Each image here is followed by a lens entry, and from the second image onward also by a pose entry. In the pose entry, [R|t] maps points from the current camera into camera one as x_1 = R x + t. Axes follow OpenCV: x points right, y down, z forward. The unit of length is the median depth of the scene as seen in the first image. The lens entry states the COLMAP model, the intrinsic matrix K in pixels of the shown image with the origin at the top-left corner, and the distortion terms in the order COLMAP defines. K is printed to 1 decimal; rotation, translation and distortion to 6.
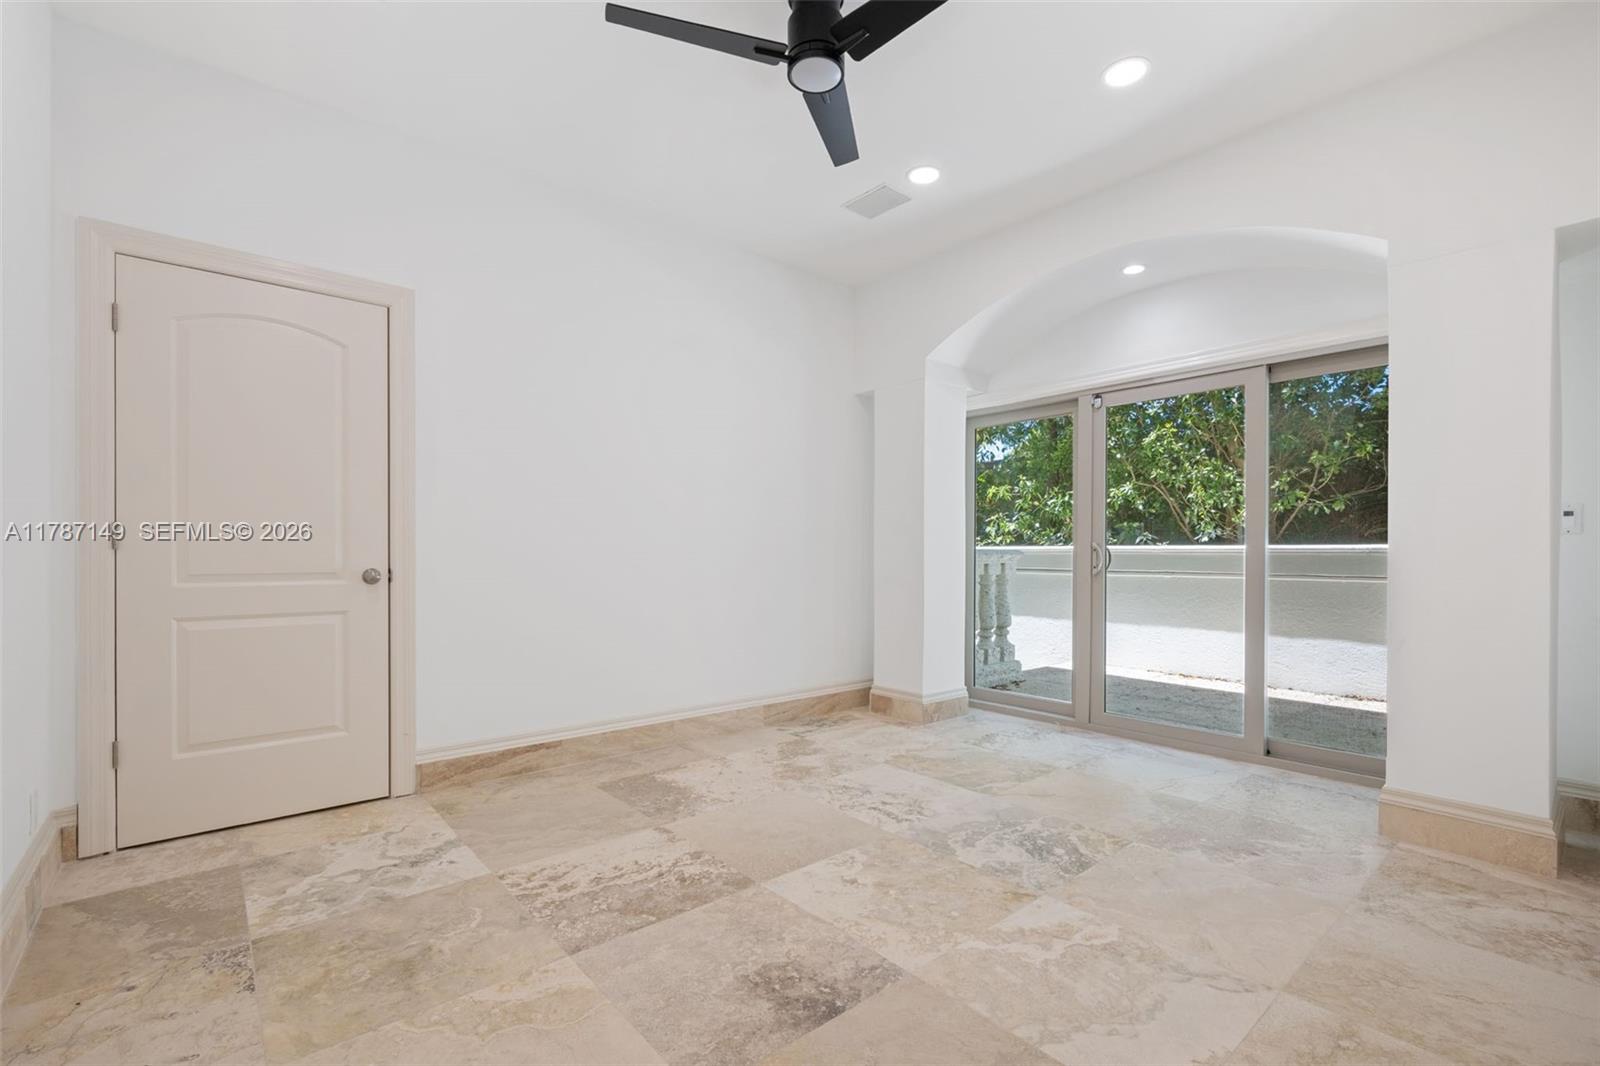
lens RADIAL K [[723.8, 0, 798.8], [0, 723.8, 549.1], [0, 0, 1]] dist [0.000485, -0.000092]
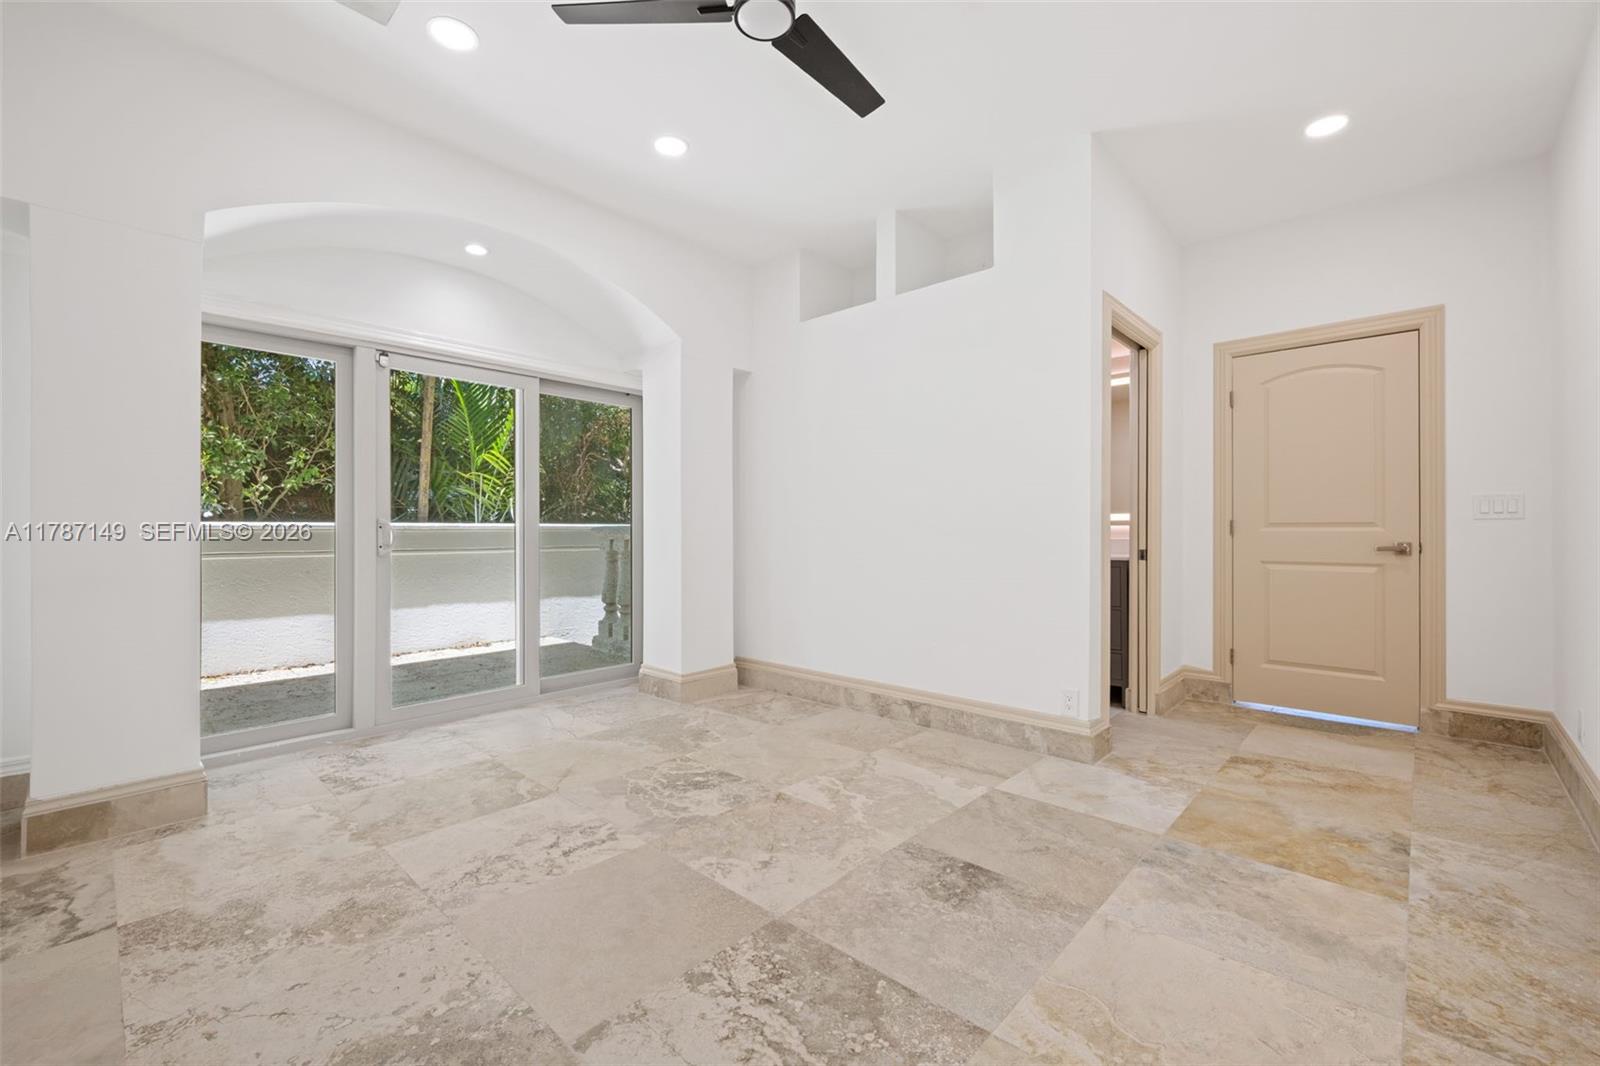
lens RADIAL K [[682.0, 0, 798.0], [0, 682.0, 525.7], [0, 0, 1]] dist [-0.000872, -0.000010]
pose [[-0.132874, 0.004175, 0.991124, -0.689265], [-0.002501, 0.999987, -0.004548, 0.002577], [-0.991130, -0.003083, -0.132862, 0.871564]]
